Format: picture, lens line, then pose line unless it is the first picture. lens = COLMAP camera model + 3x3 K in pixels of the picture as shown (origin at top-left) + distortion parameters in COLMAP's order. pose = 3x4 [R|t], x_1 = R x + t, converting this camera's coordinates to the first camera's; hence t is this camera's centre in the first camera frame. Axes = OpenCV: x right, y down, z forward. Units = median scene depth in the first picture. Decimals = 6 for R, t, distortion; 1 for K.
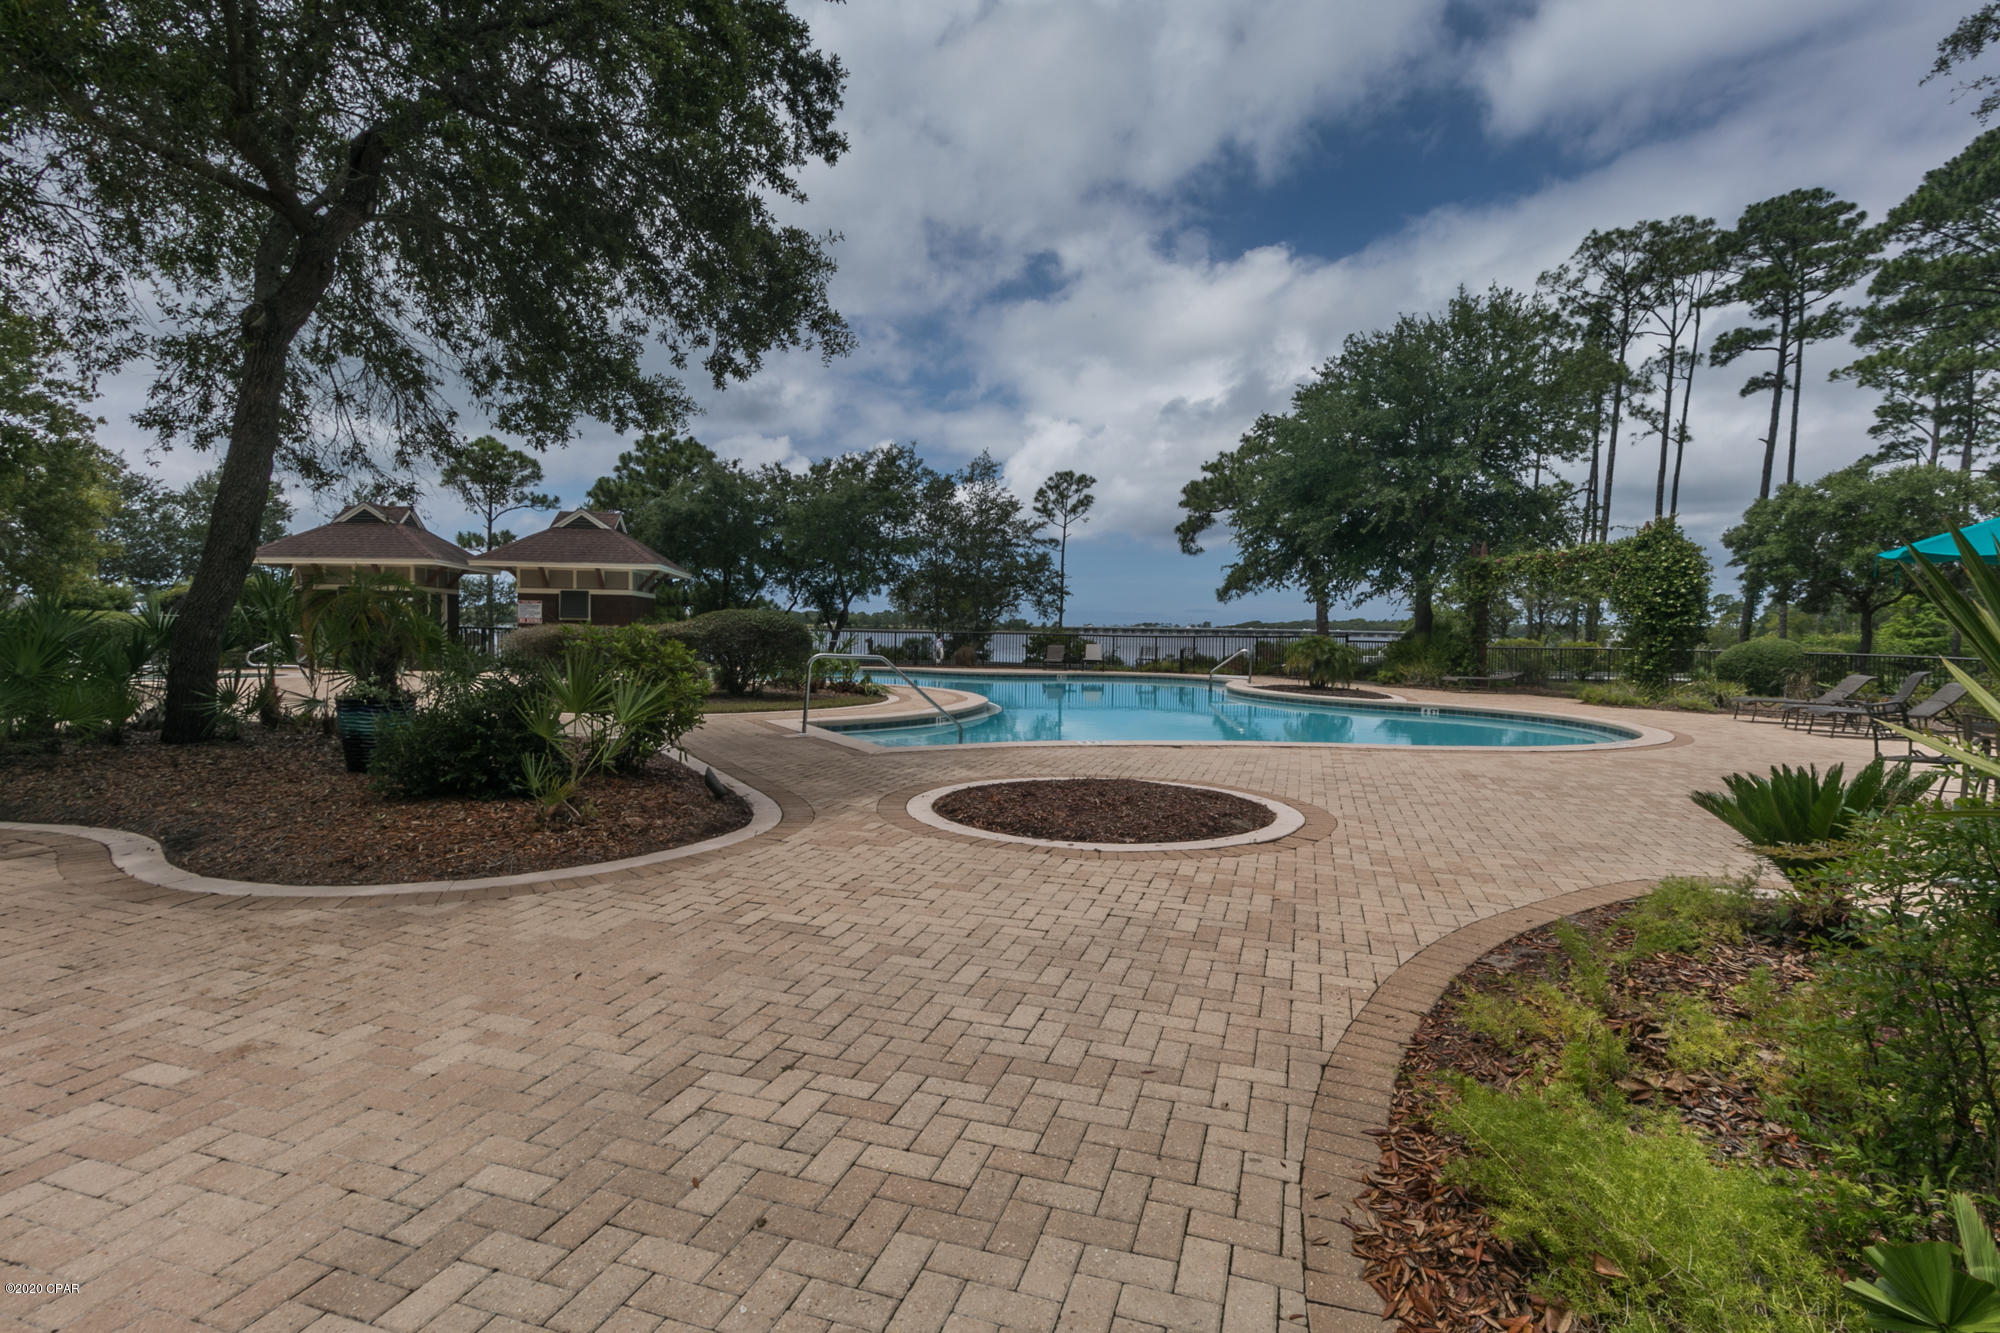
lens RADIAL K [[963.2, 0, 998.1], [0, 963.2, 670.7], [0, 0, 1]] dist [0.000194, -0.001330]
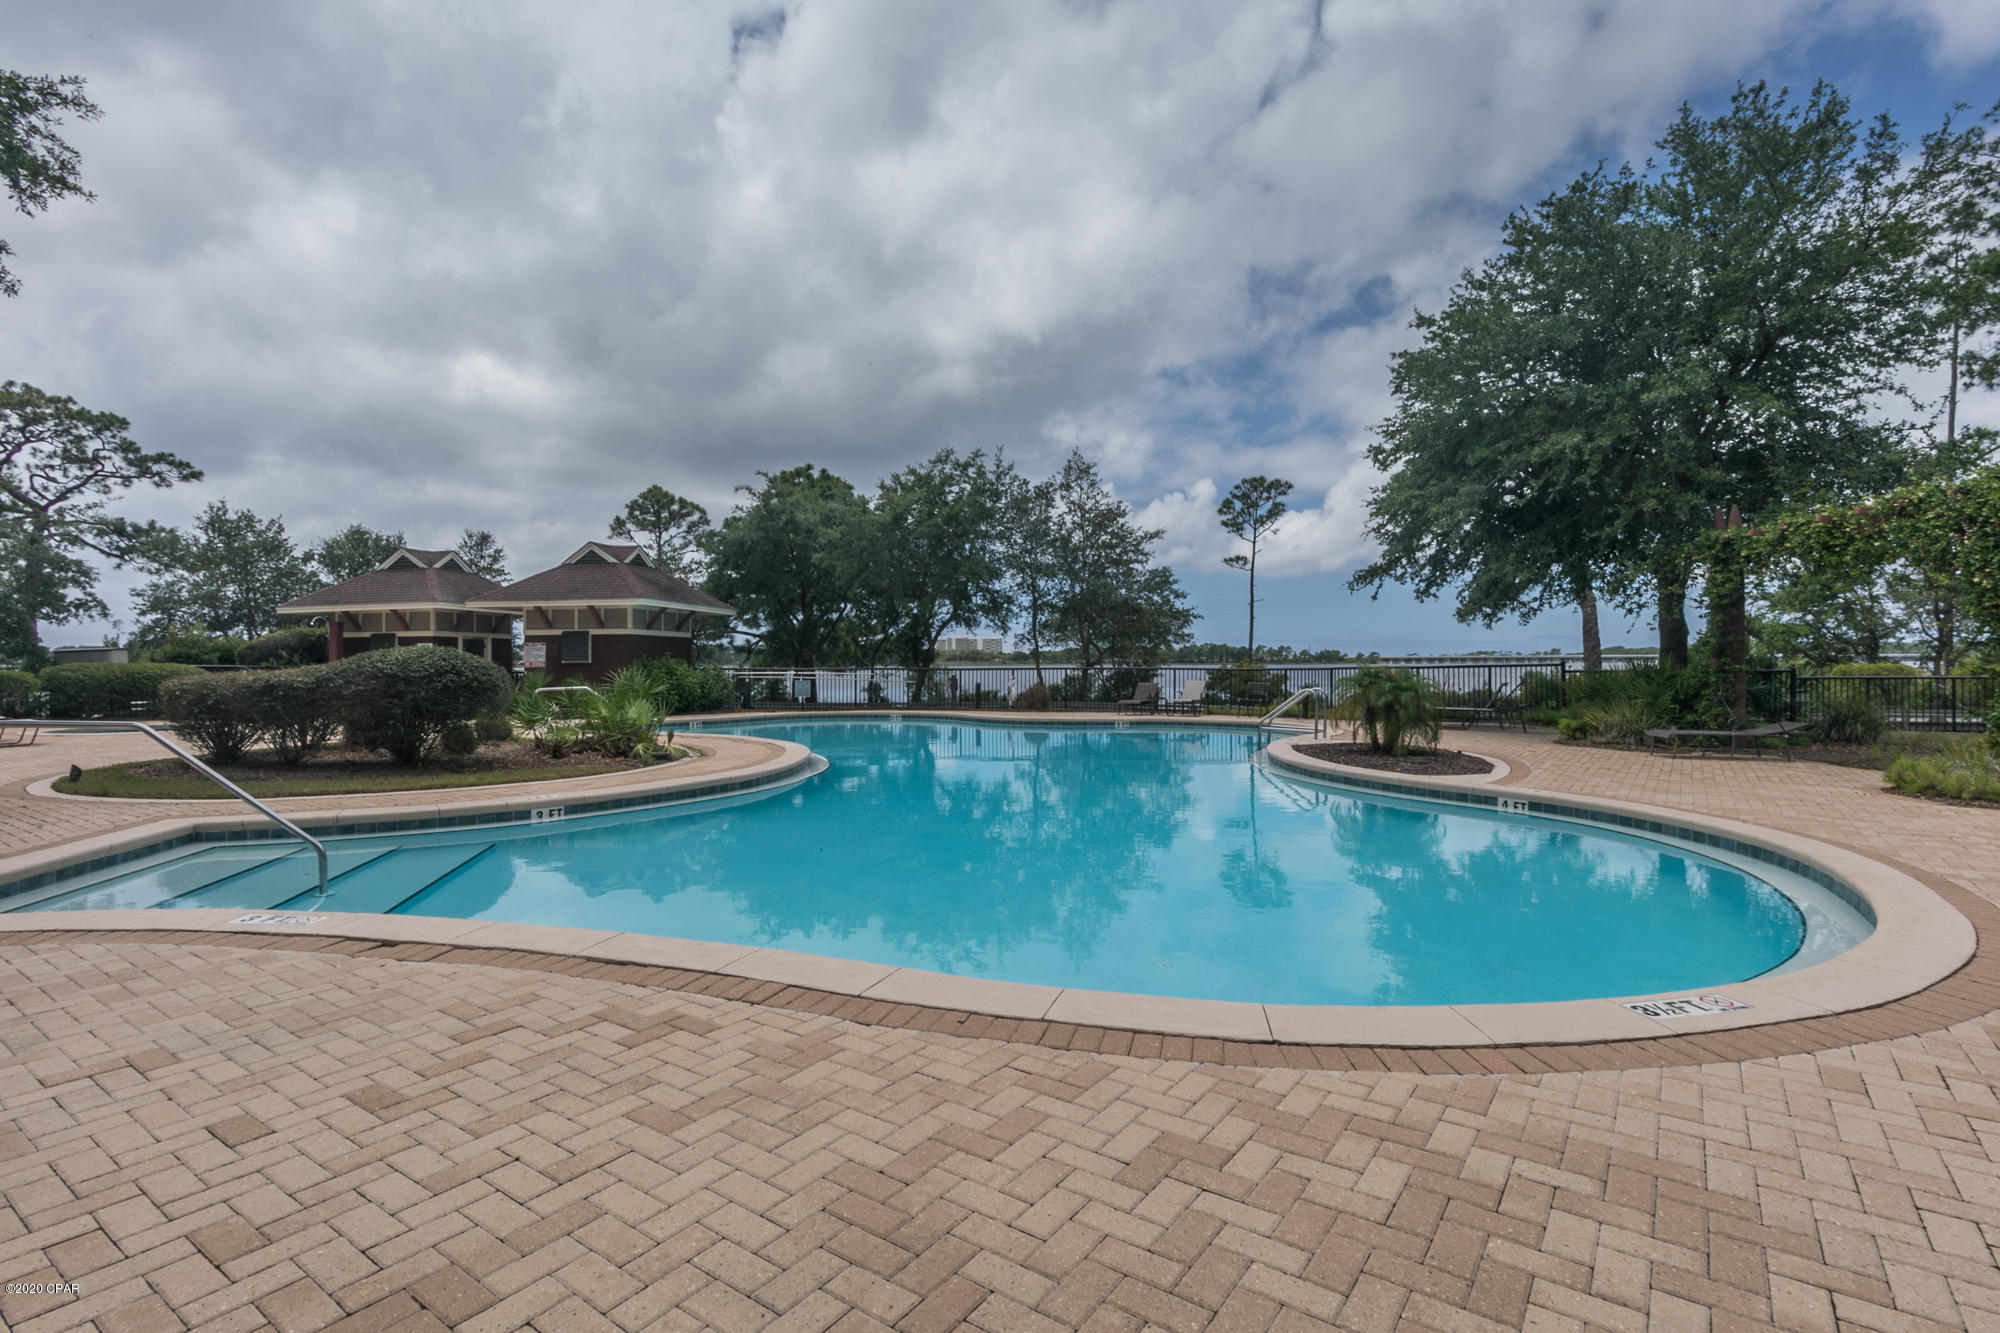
lens RADIAL K [[963.2, 0, 998.1], [0, 963.2, 670.7], [0, 0, 1]] dist [0.000194, -0.001330]
pose [[0.955893, -0.017034, -0.293220, 0.204644], [0.006232, 0.999268, -0.037733, -0.008924], [0.293648, 0.034241, 0.955300, 0.249608]]
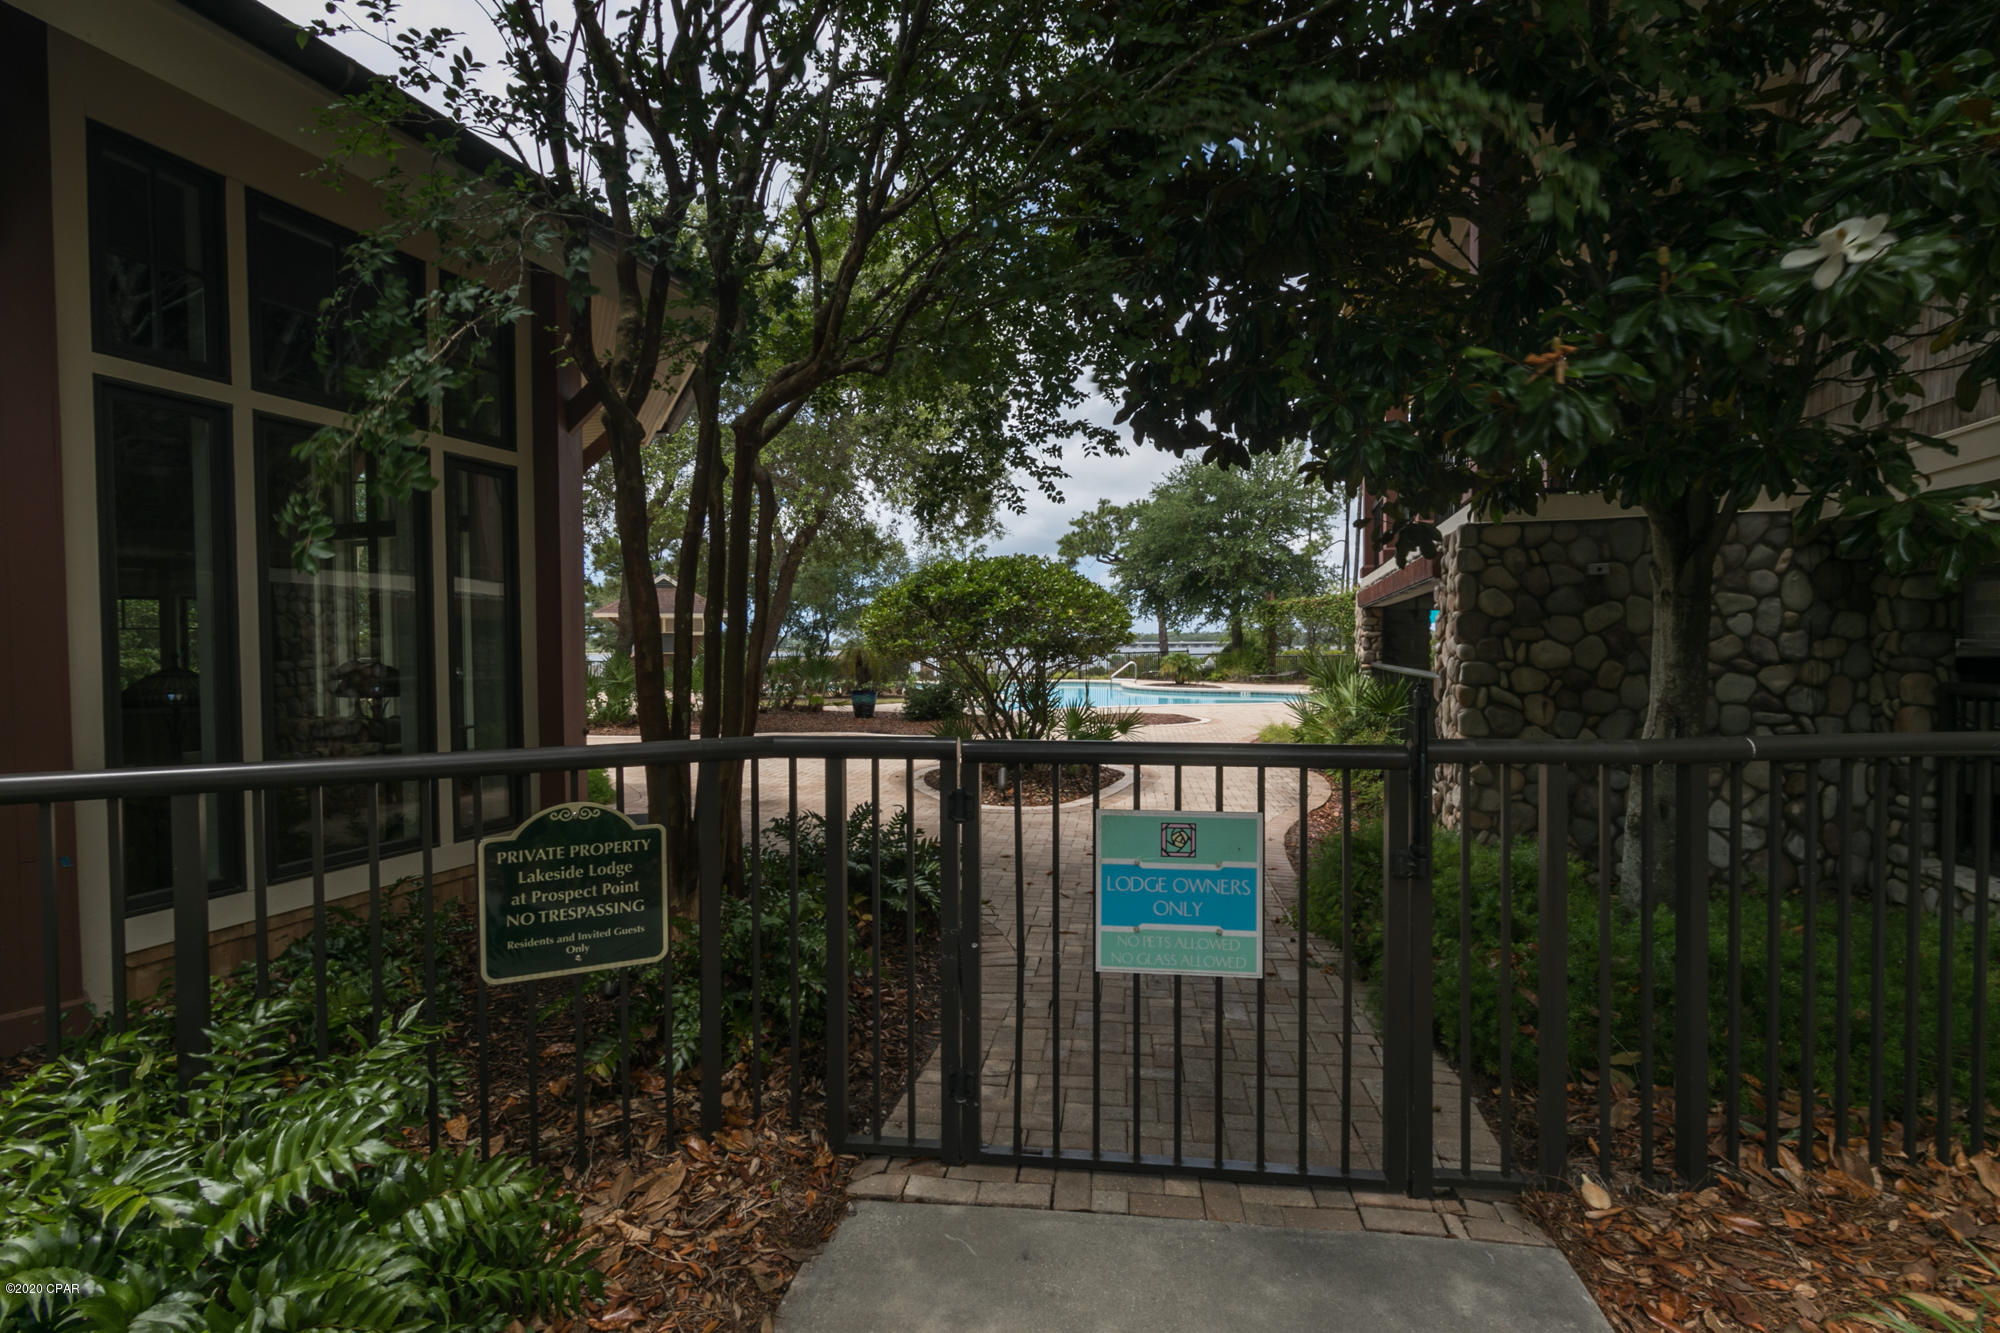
lens RADIAL K [[963.2, 0, 998.1], [0, 963.2, 670.7], [0, 0, 1]] dist [0.000194, -0.001330]
pose [[0.983613, -0.031013, 0.177603, -0.198276], [0.034252, 0.999298, -0.015201, 0.007132], [-0.177007, 0.021035, 0.983985, -0.420599]]
